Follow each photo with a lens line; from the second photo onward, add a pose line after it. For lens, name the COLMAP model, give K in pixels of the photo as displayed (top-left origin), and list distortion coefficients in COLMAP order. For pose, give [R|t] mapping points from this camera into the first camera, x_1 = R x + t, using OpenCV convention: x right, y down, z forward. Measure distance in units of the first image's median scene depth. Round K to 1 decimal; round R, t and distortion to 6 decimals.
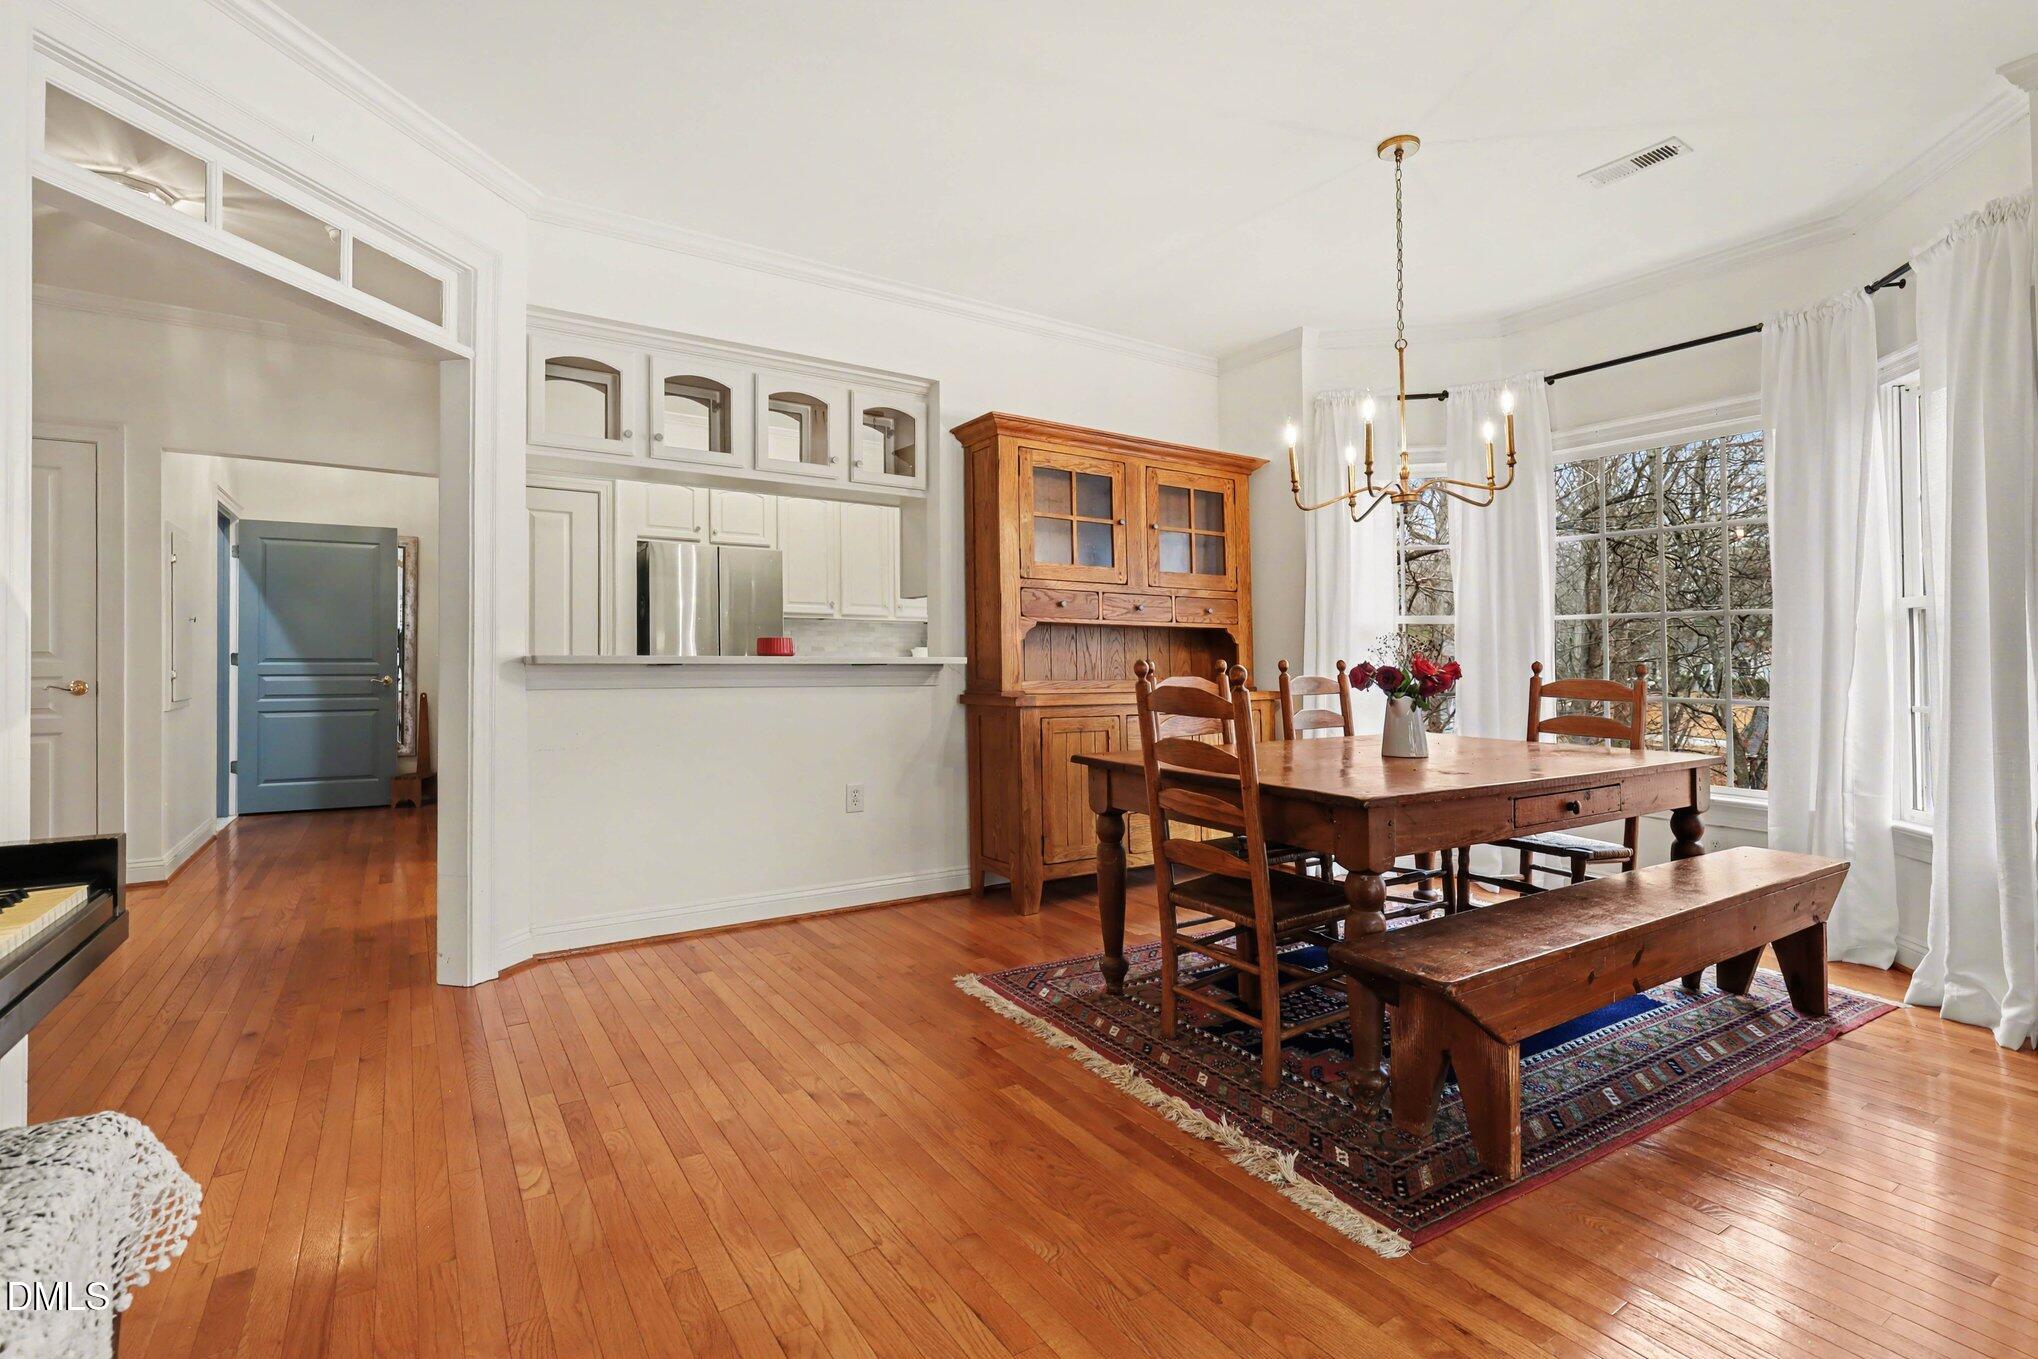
lens RADIAL K [[954.9, 0, 1019.0], [0, 954.9, 652.4], [0, 0, 1]] dist [0.000264, -0.000017]
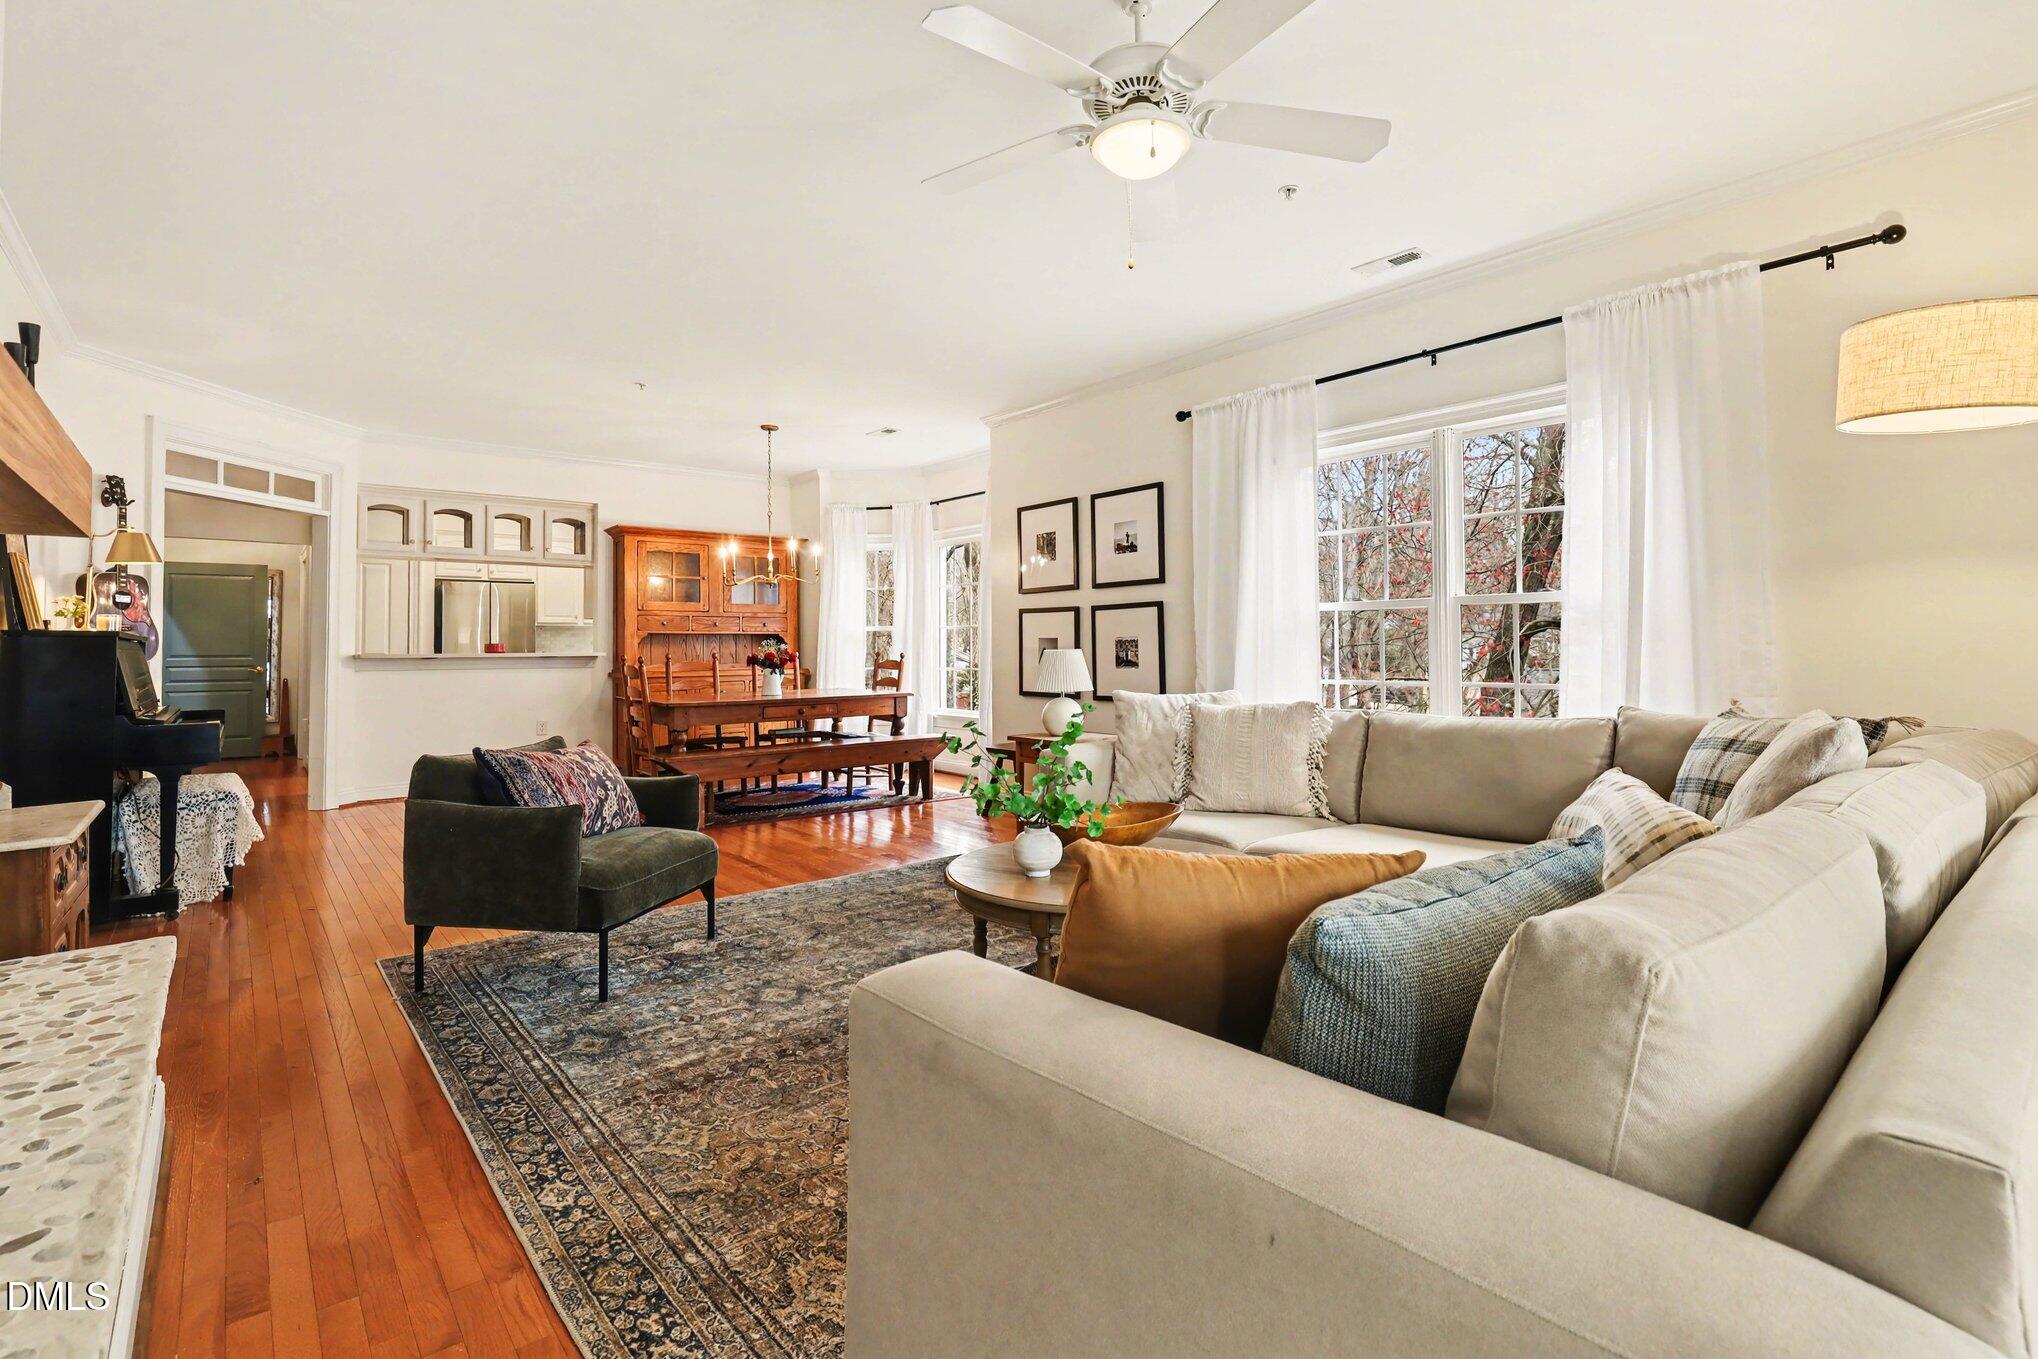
lens RADIAL K [[957.8, 0, 1021.8], [0, 957.8, 615.9], [0, 0, 1]] dist [-0.000744, -0.000230]
pose [[0.993252, -0.003244, 0.115935, 0.410946], [0.006204, 0.999664, -0.025178, -0.011057], [-0.115814, 0.025728, 0.992938, -0.744434]]
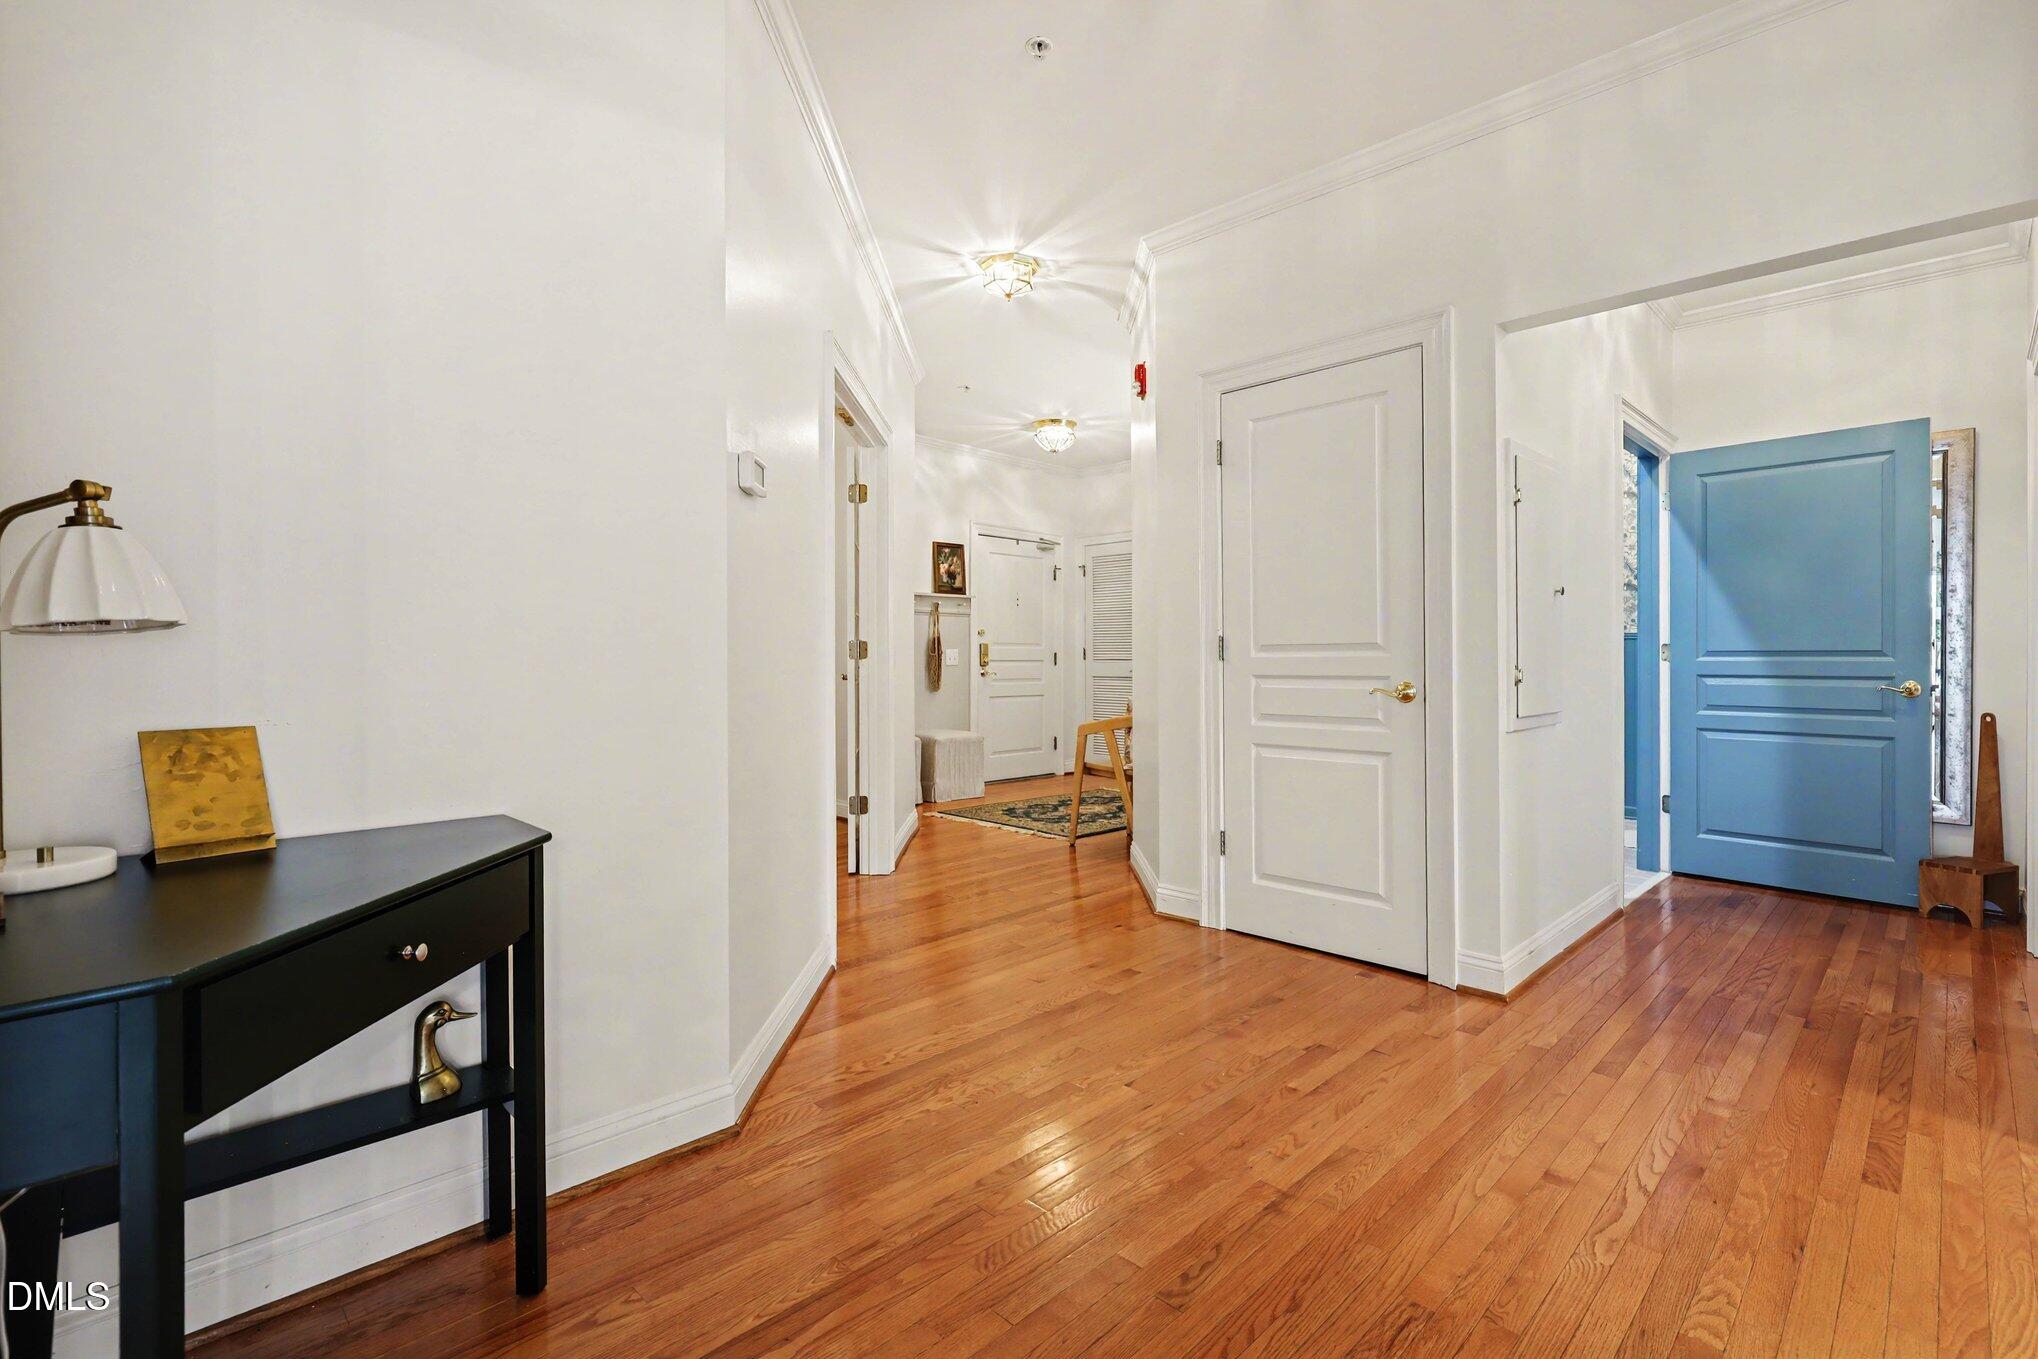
lens RADIAL K [[954.9, 0, 1019.0], [0, 954.9, 652.4], [0, 0, 1]] dist [0.000264, -0.000017]
pose [[0.221328, 0.001063, -0.975199, -0.283160], [0.006435, 0.999976, 0.002551, 0.002928], [0.975178, -0.006840, 0.221316, 0.450011]]
